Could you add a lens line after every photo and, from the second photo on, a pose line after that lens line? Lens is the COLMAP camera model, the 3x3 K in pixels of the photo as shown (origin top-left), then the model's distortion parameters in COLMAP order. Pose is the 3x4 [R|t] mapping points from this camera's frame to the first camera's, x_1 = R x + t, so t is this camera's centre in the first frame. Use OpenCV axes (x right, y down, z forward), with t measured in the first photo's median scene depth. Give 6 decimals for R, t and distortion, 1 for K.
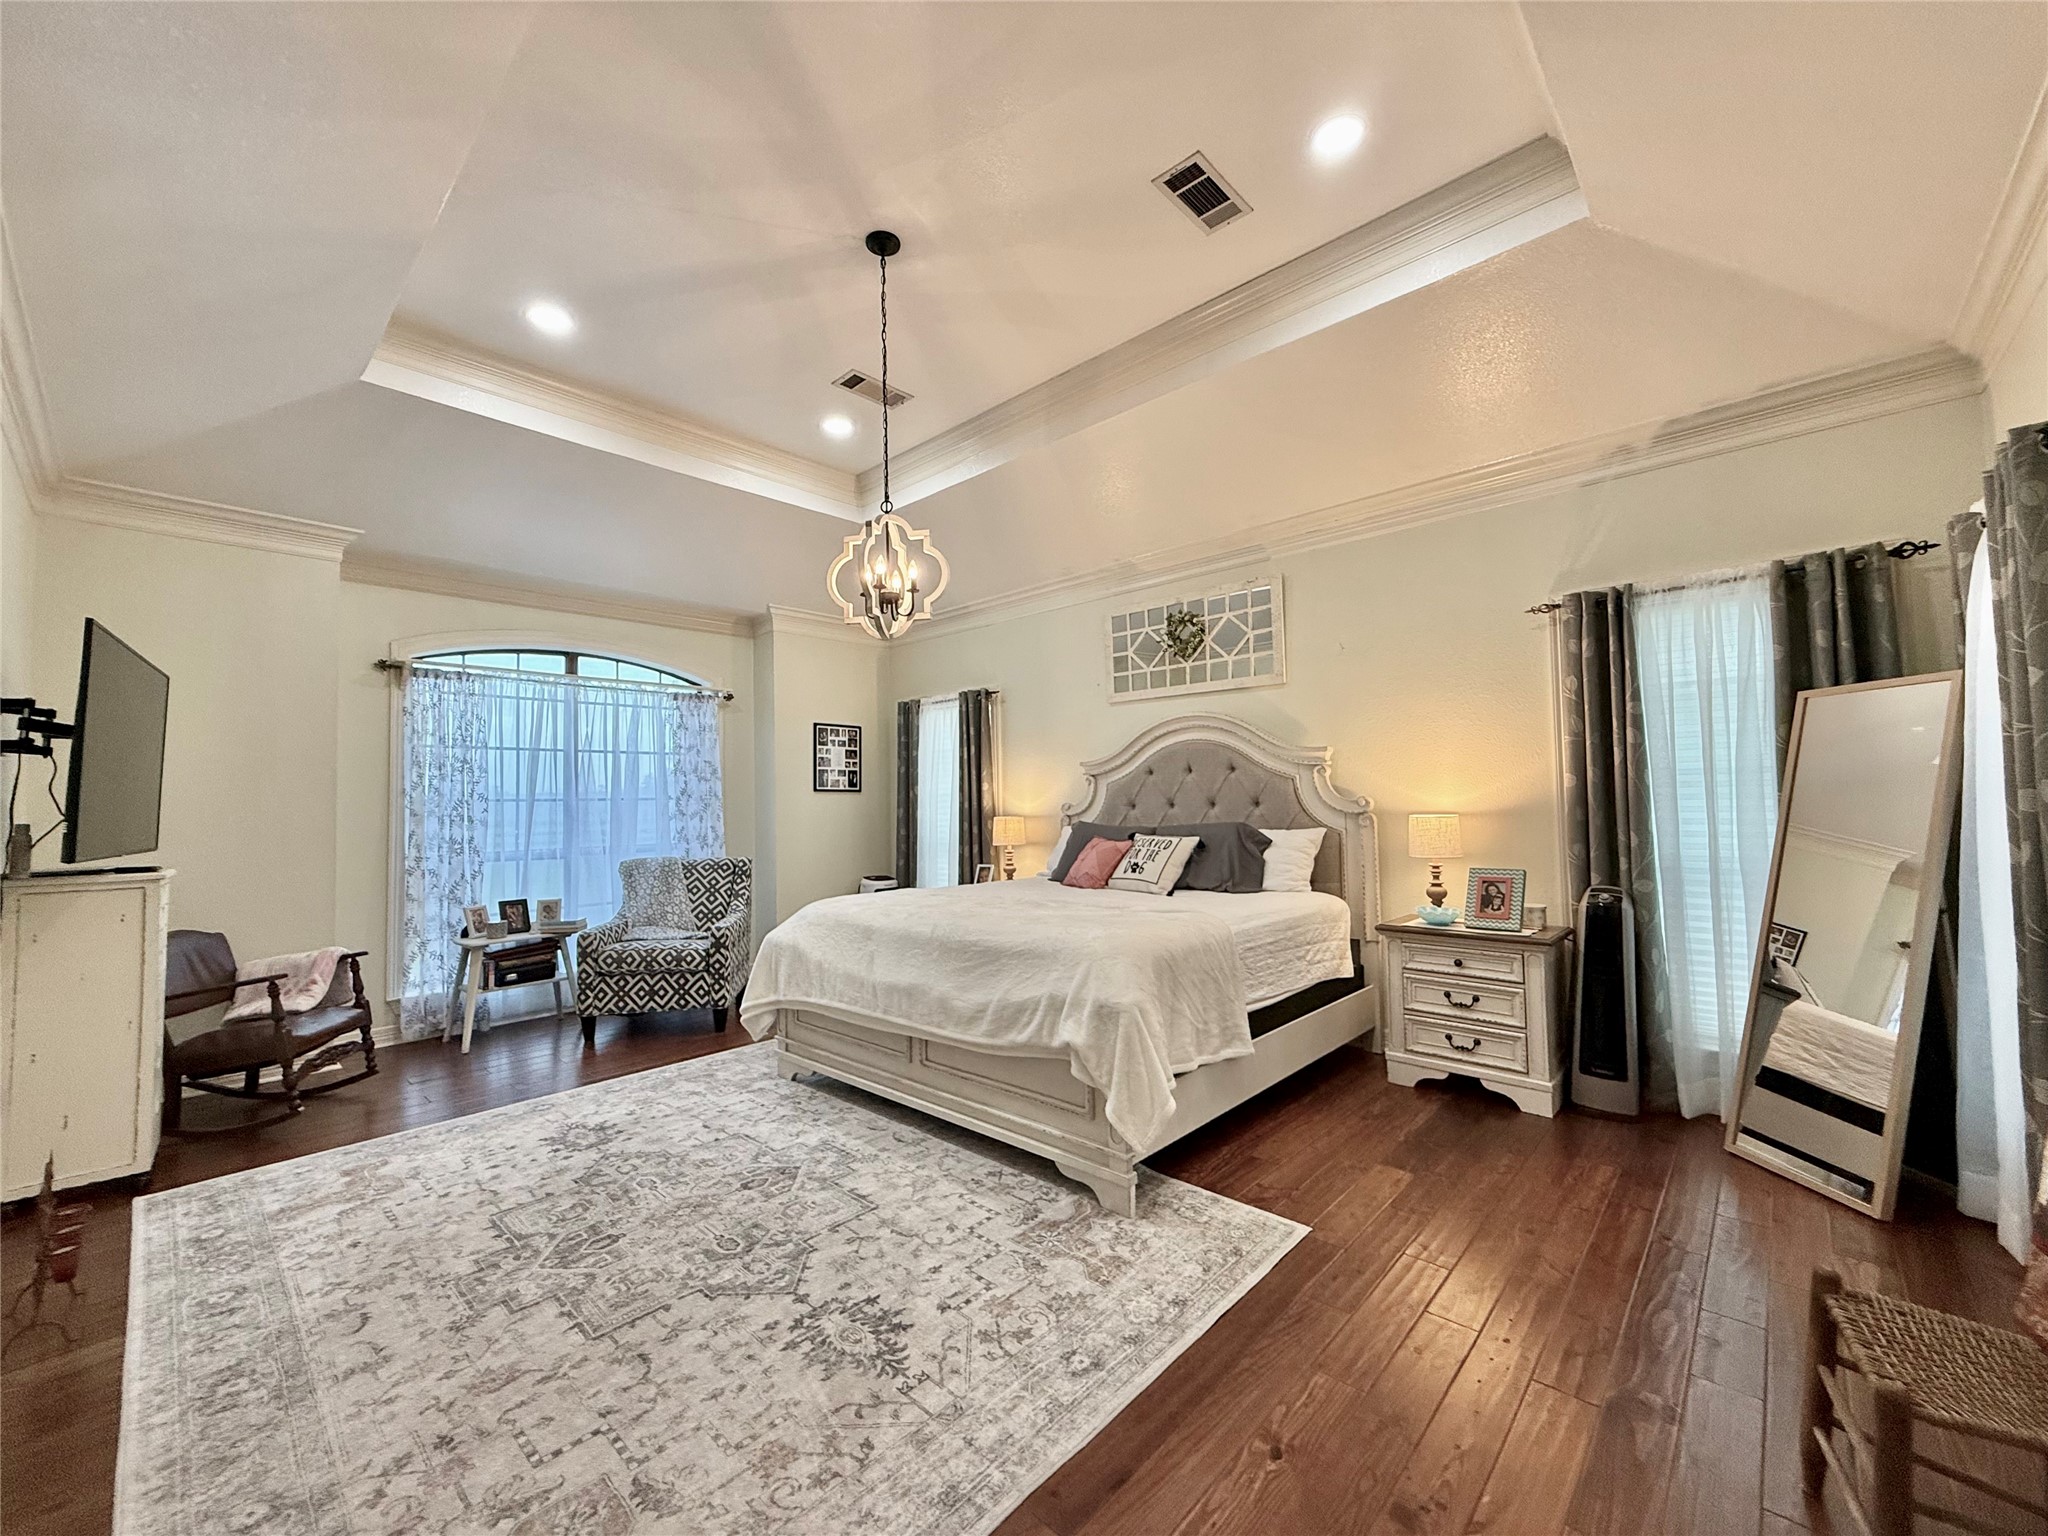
lens RADIAL K [[817.1, 0, 1021.4], [0, 817.1, 772.4], [0, 0, 1]] dist [0.000090, 0.000178]
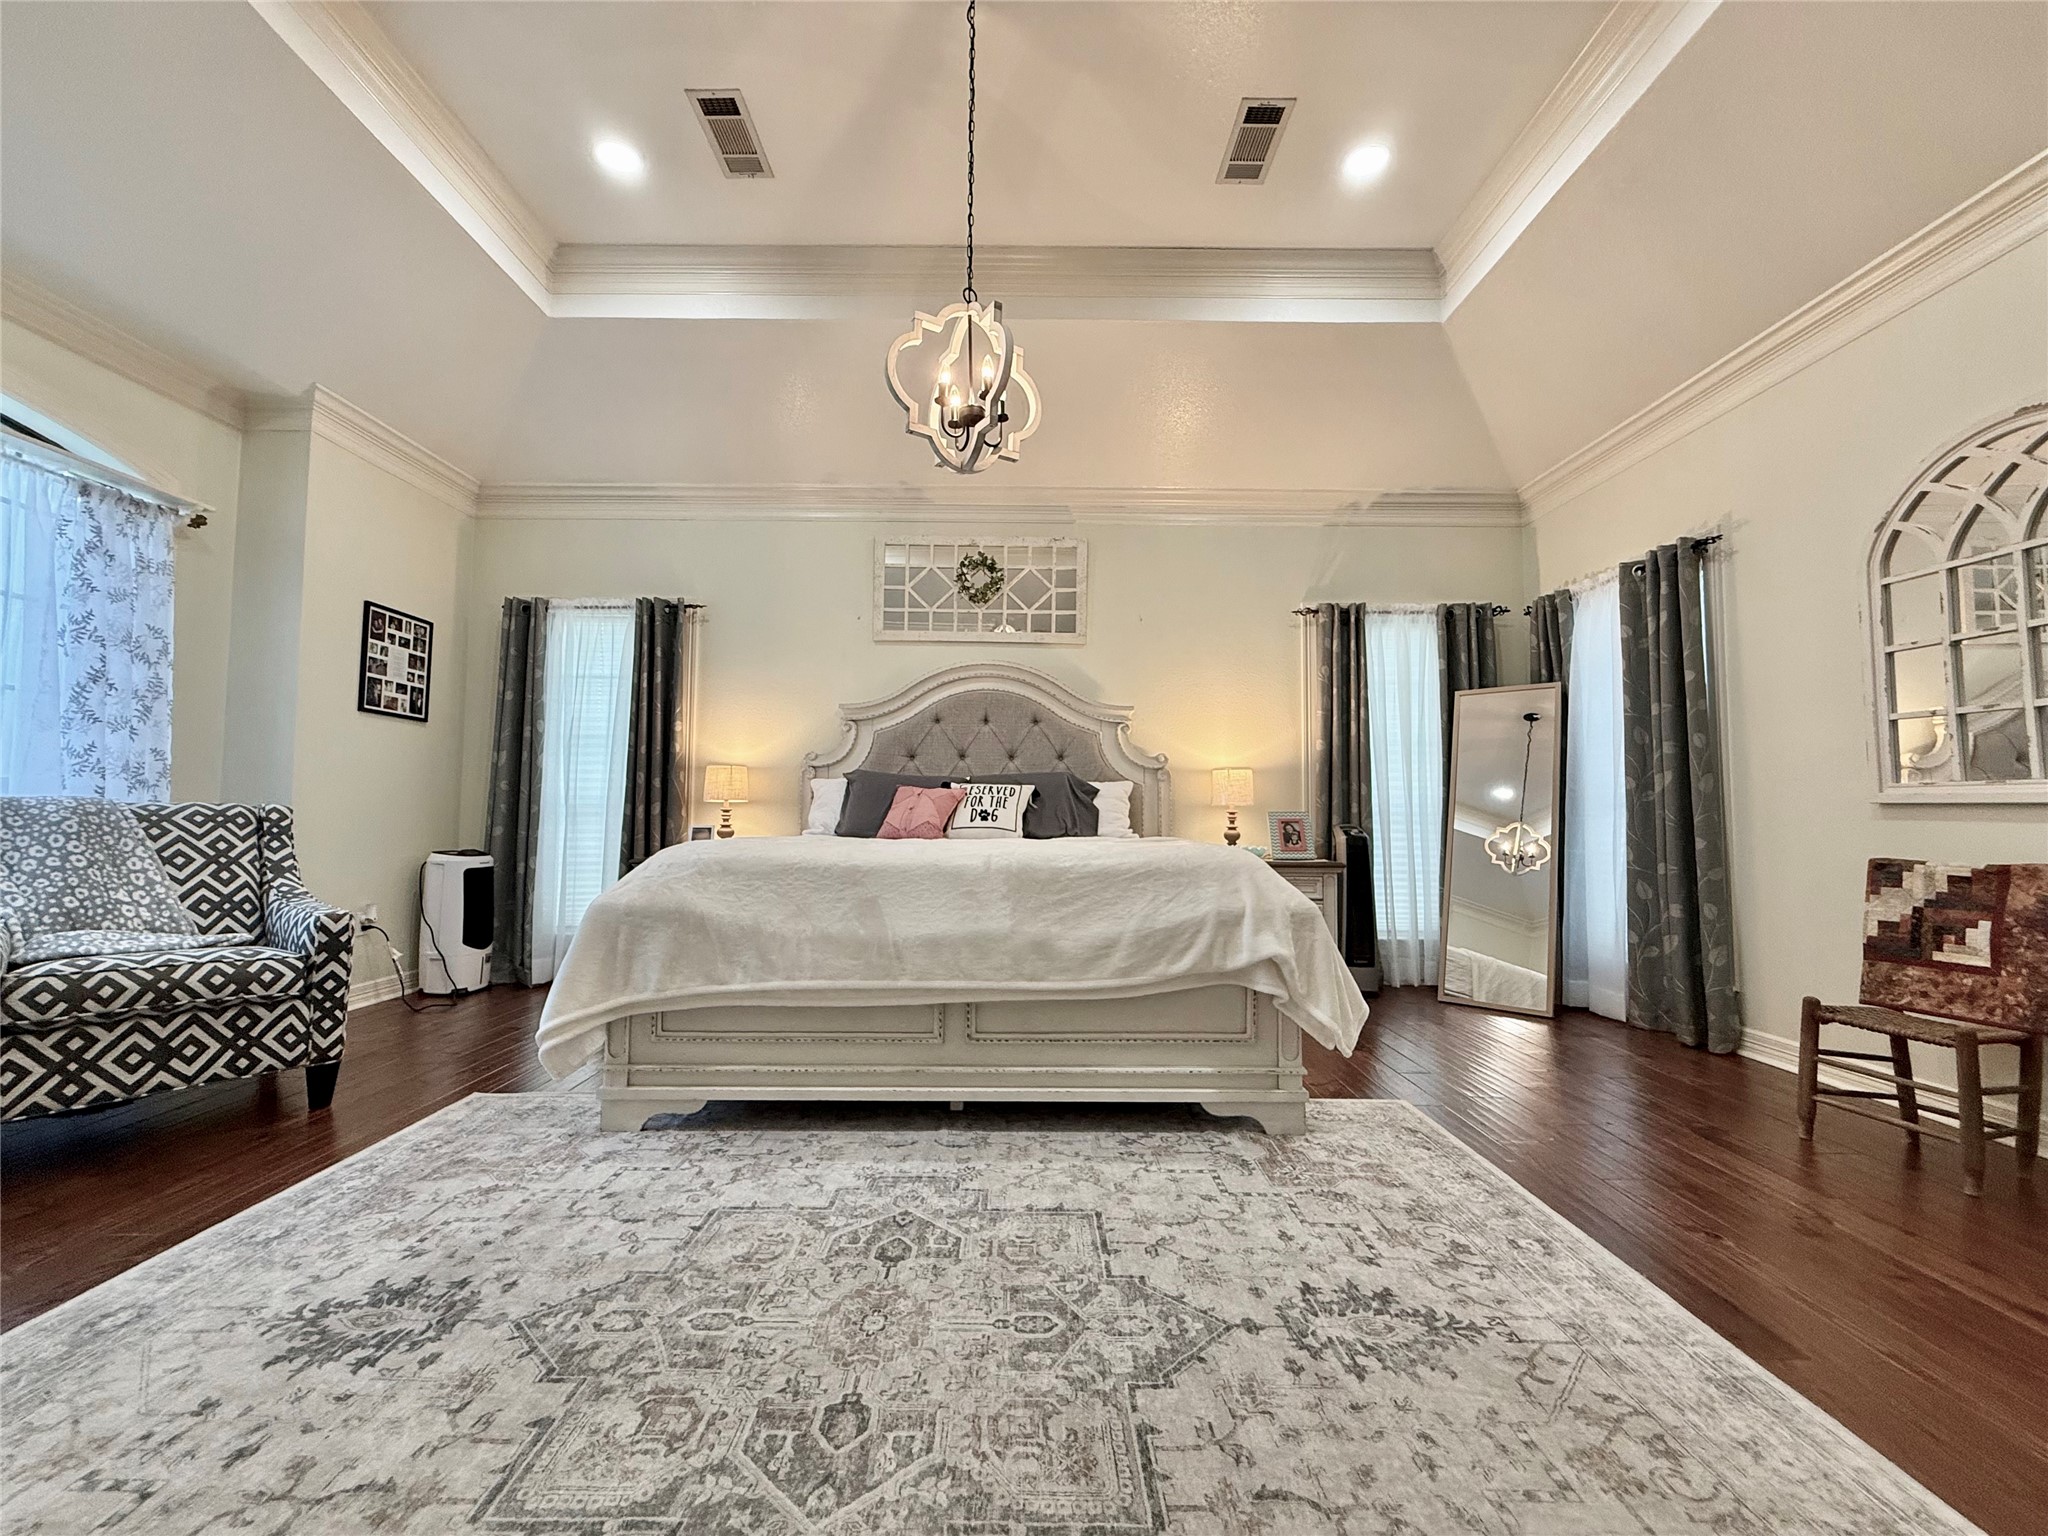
lens RADIAL K [[817.1, 0, 1022.4], [0, 817.1, 769.5], [0, 0, 1]] dist [0.000090, 0.000178]
pose [[0.726686, 0.062672, 0.684105, -0.561376], [-0.047600, 0.998030, -0.040868, 0.124636], [-0.685318, -0.002865, 0.728238, 0.380472]]
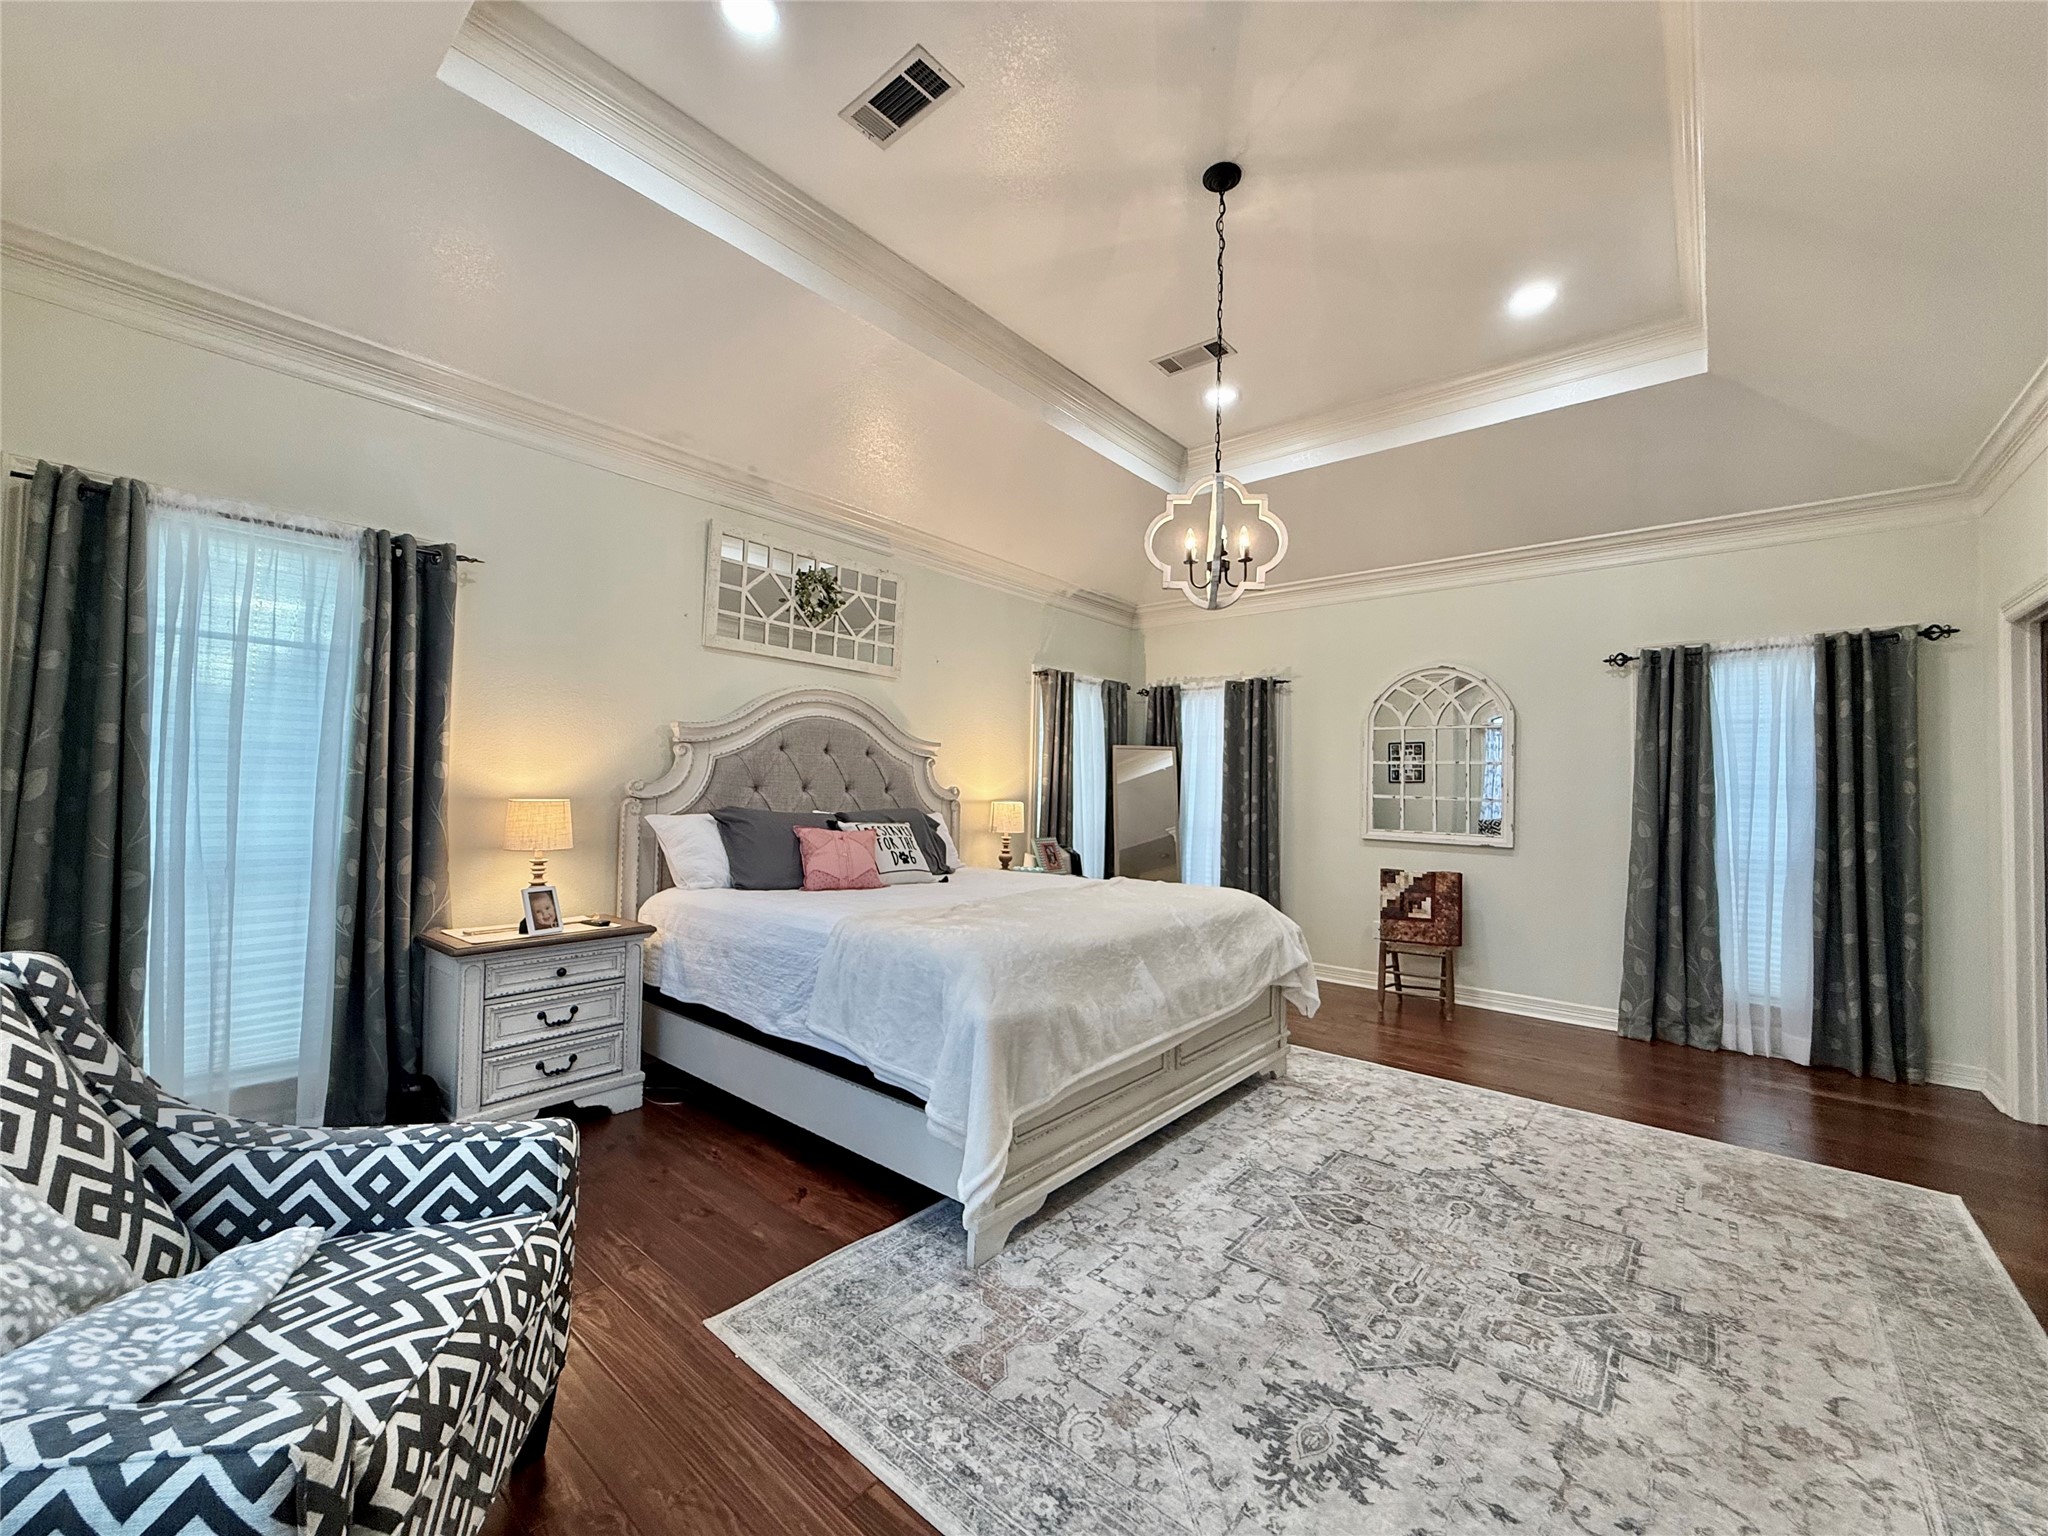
lens RADIAL K [[817.1, 0, 1022.0], [0, 817.1, 771.5], [0, 0, 1]] dist [0.000090, 0.000178]
pose [[-0.051338, 0.042138, 0.997792, -0.963229], [-0.058981, 0.997238, -0.045149, 0.066940], [-0.996938, -0.061168, -0.048711, 1.132496]]
